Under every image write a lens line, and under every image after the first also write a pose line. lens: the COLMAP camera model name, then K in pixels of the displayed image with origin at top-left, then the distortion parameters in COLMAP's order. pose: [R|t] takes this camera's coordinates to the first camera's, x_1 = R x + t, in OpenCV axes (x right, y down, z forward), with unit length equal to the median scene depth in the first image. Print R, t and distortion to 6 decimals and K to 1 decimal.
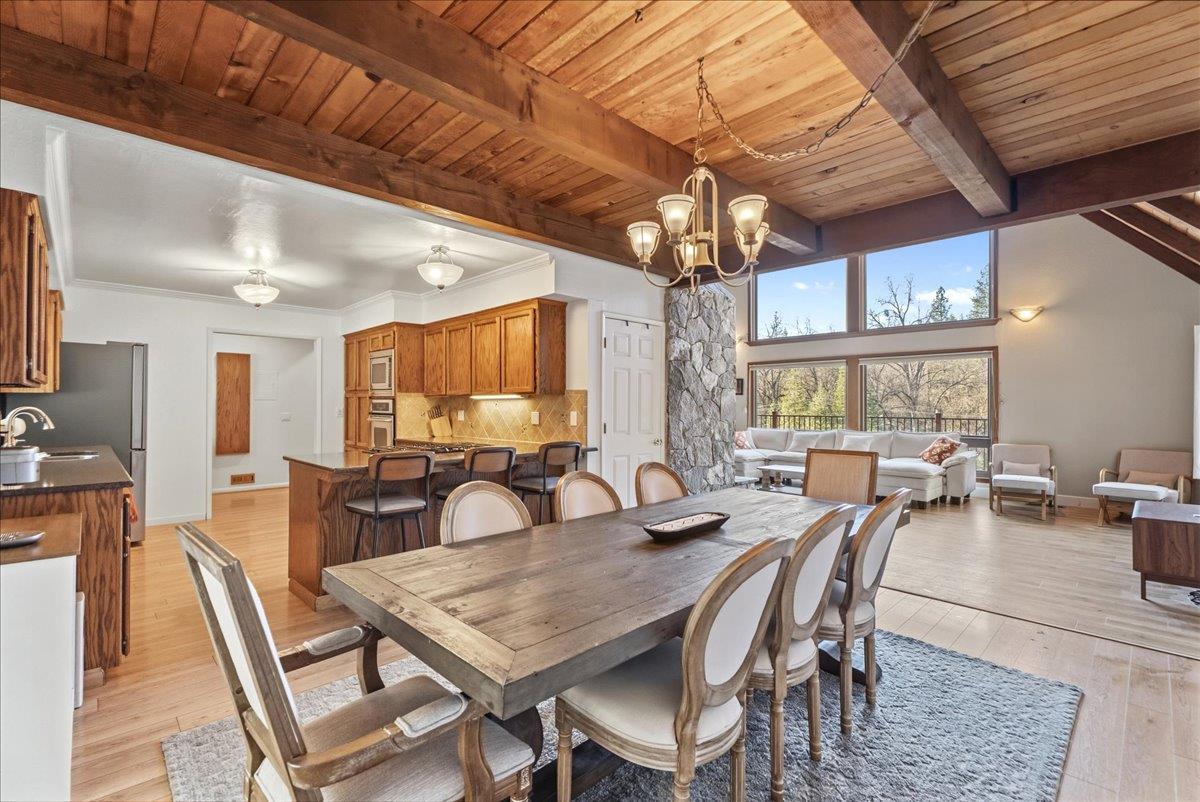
lens RADIAL K [[534.0, 0, 601.3], [0, 534.0, 398.4], [0, 0, 1]] dist [0.002679, 0.000474]
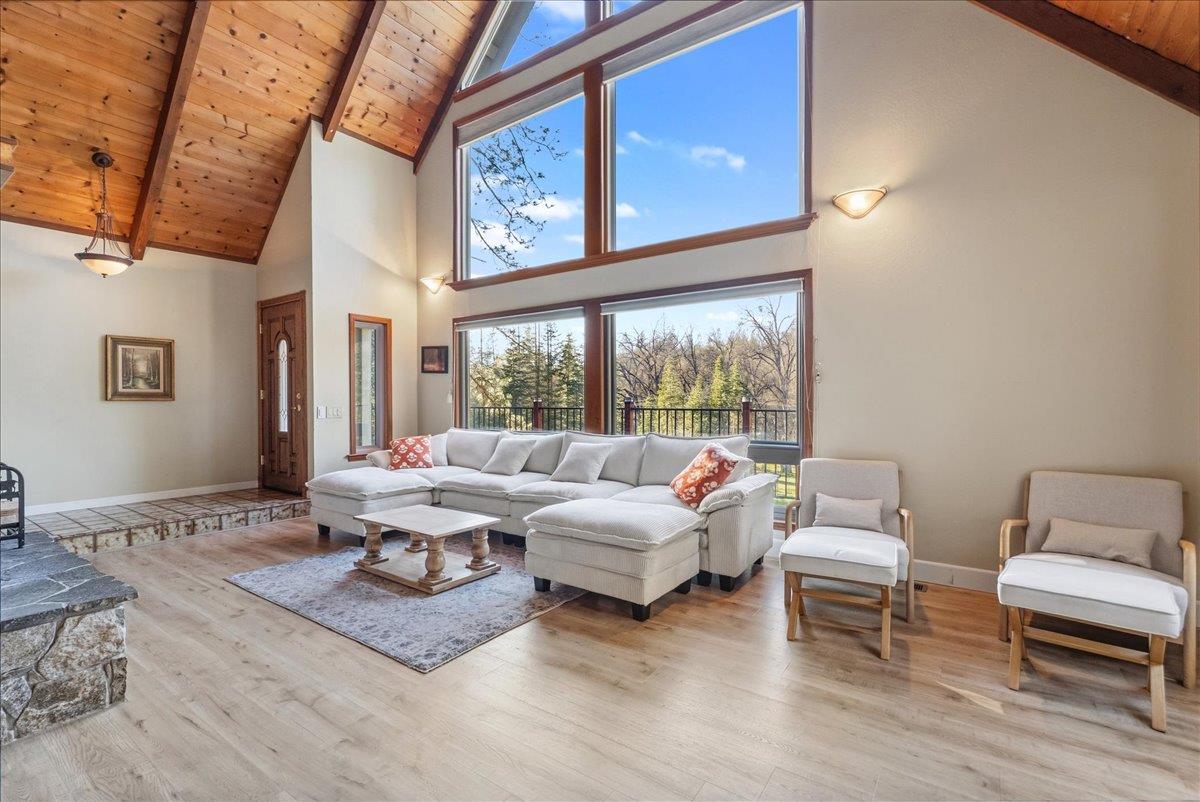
lens RADIAL K [[534.0, 0, 601.3], [0, 534.0, 398.4], [0, 0, 1]] dist [0.002679, 0.000474]
pose [[0.982324, -0.003025, 0.187162, 0.552385], [0.001255, 0.999953, 0.009574, 0.027599], [-0.187182, -0.009170, 0.982282, 0.658509]]
